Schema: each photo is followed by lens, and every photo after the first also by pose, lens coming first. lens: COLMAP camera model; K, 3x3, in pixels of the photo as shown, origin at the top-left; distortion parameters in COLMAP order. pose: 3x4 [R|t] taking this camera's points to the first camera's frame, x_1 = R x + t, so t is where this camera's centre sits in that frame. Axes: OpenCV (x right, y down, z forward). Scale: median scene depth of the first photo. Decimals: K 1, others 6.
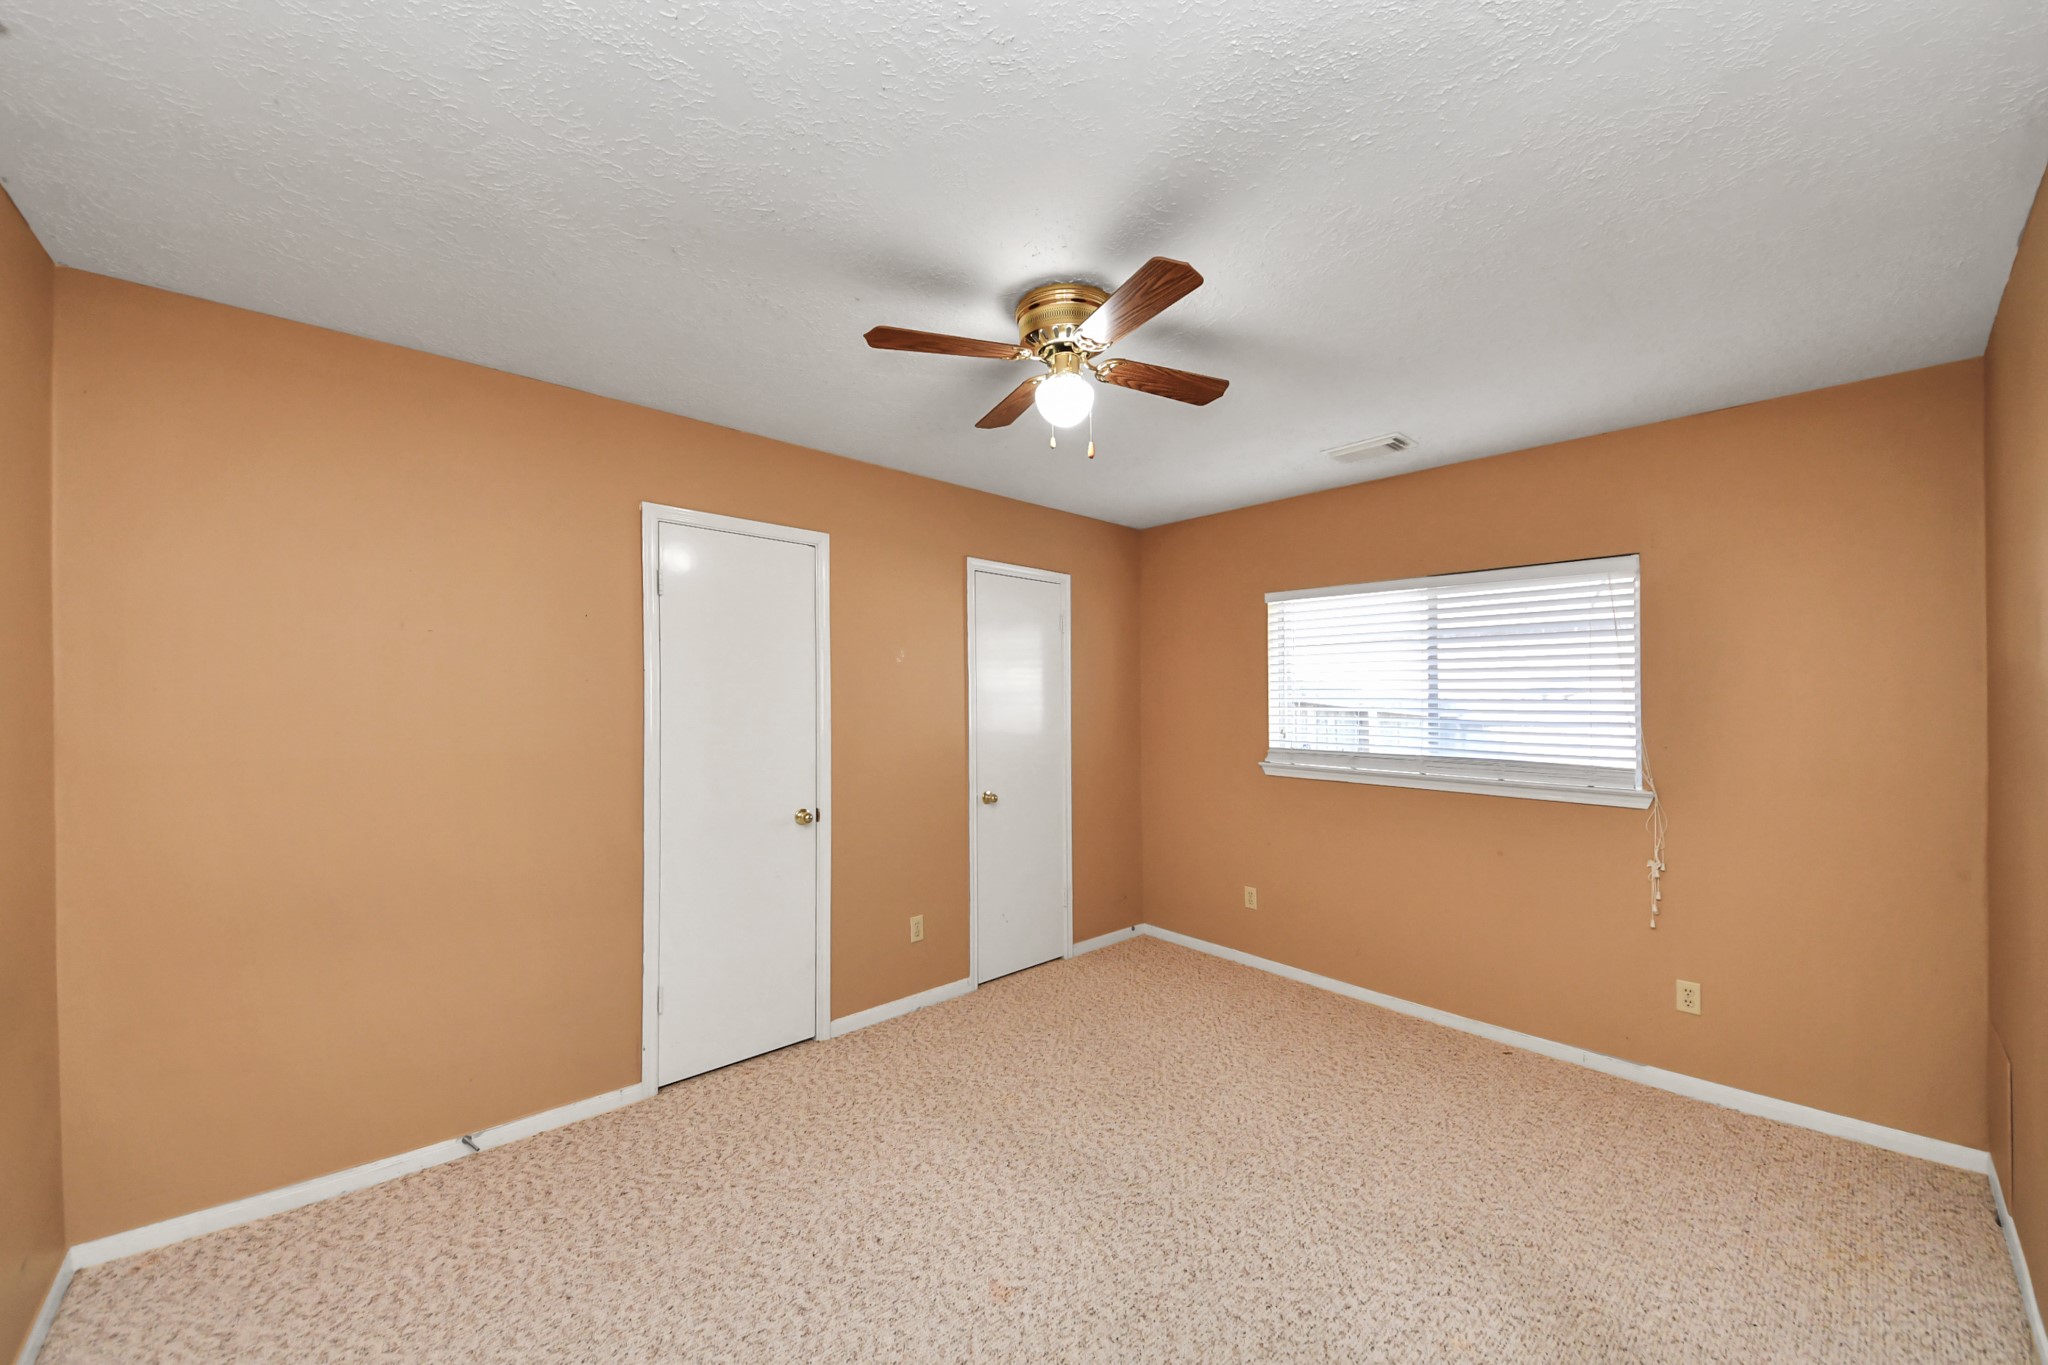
lens RADIAL K [[756.1, 0, 1037.0], [0, 756.1, 677.2], [0, 0, 1]] dist [0.001064, -0.000132]
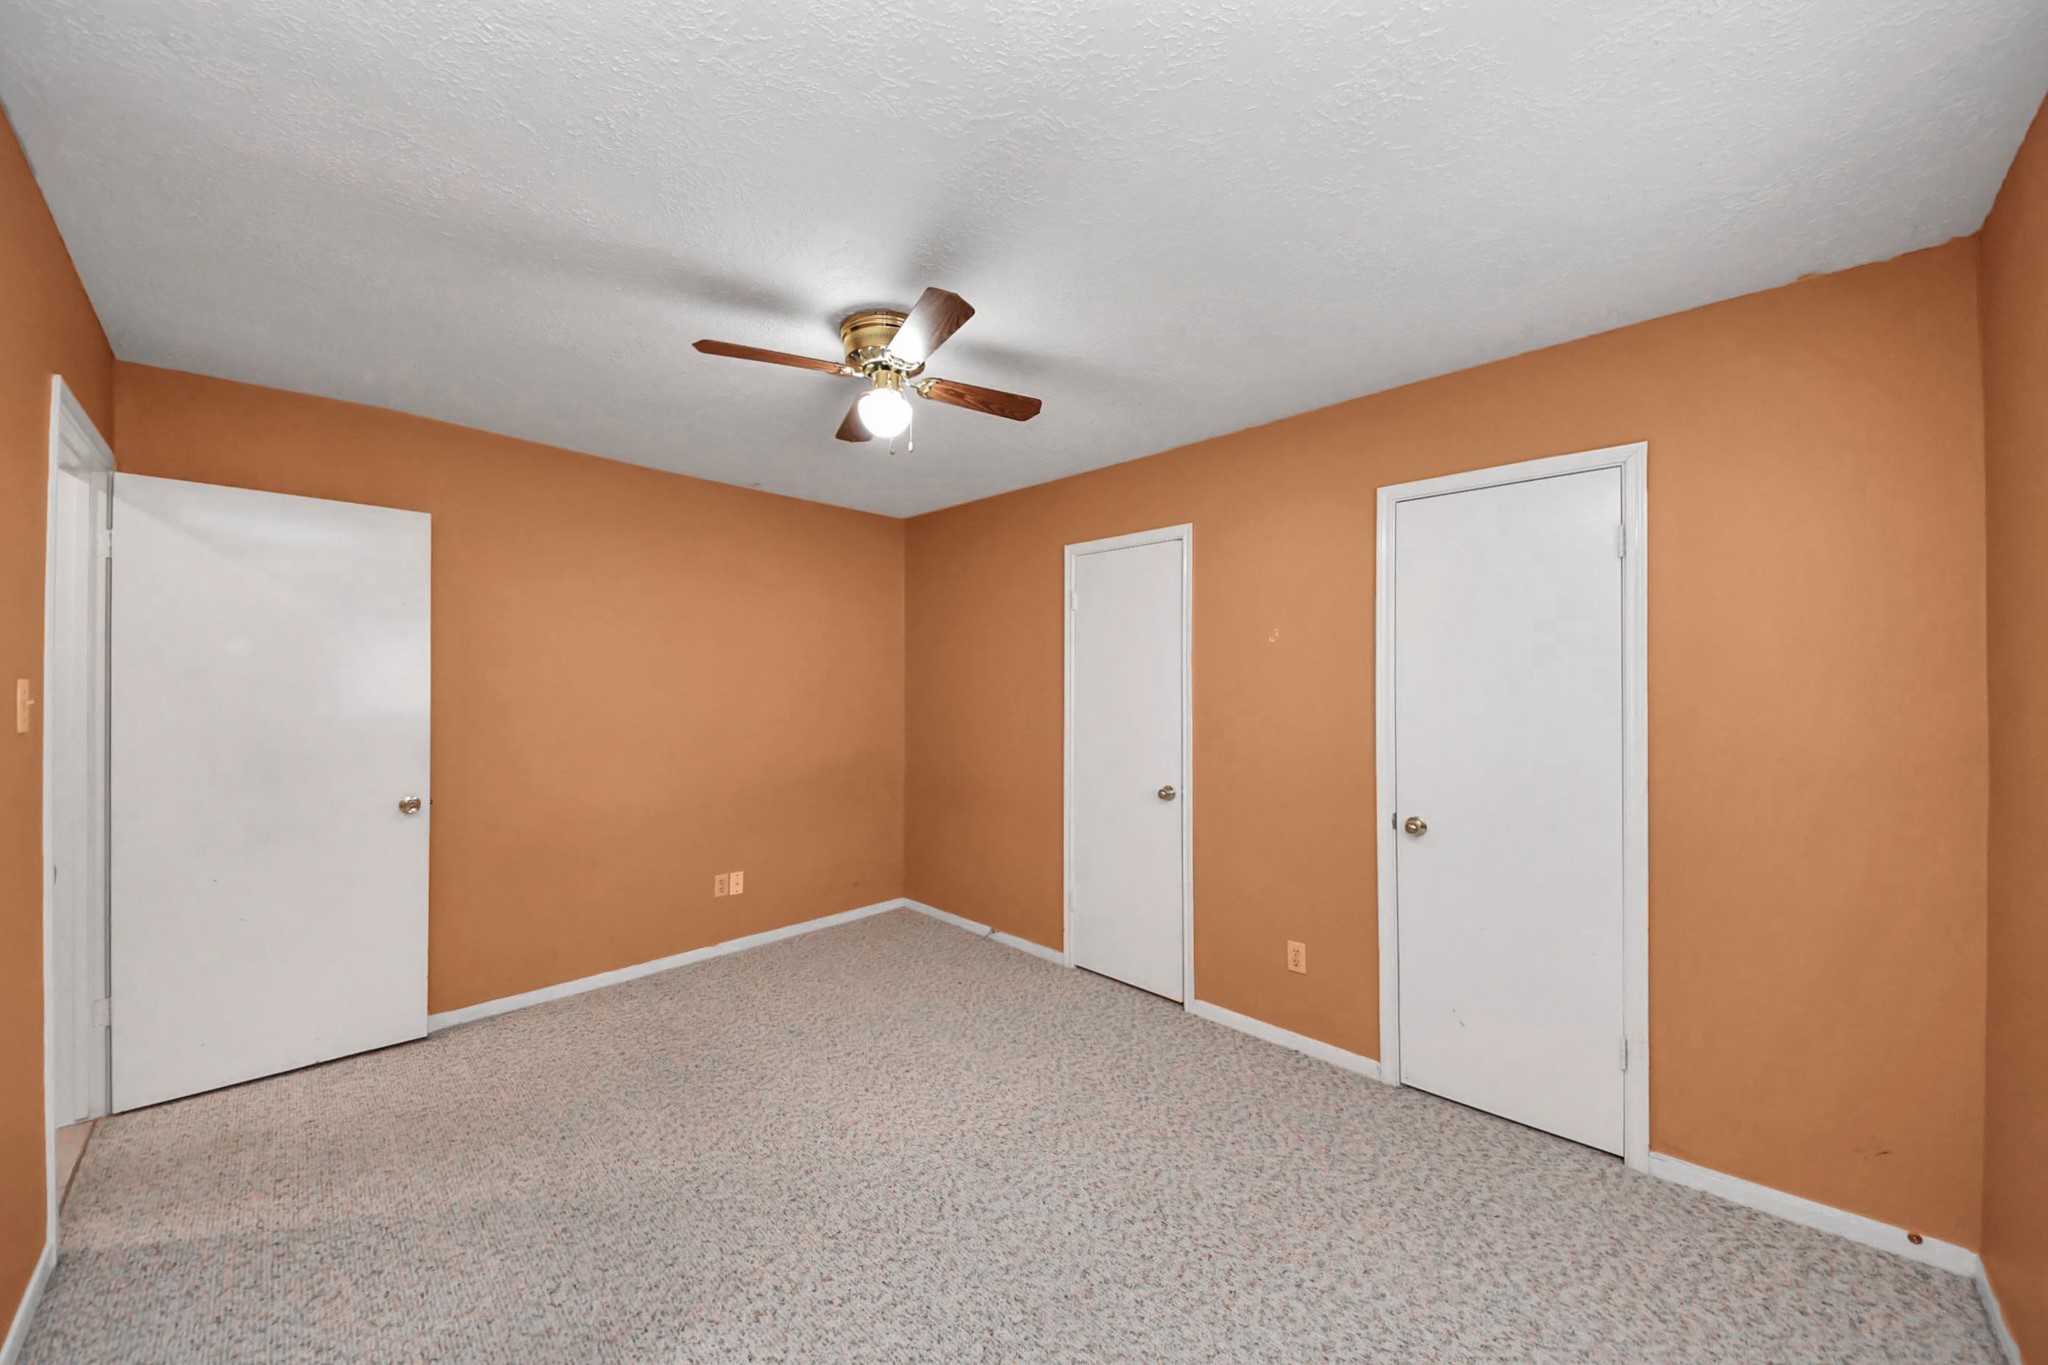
lens RADIAL K [[758.9, 0, 1024.0], [0, 758.9, 682.5], [0, 0, 1]] dist [0.008322, -0.000102]
pose [[0.065066, 0.001779, -0.997879, 0.725482], [0.003547, 0.999992, 0.002014, 0.026088], [0.997875, -0.003671, 0.065059, 0.696030]]
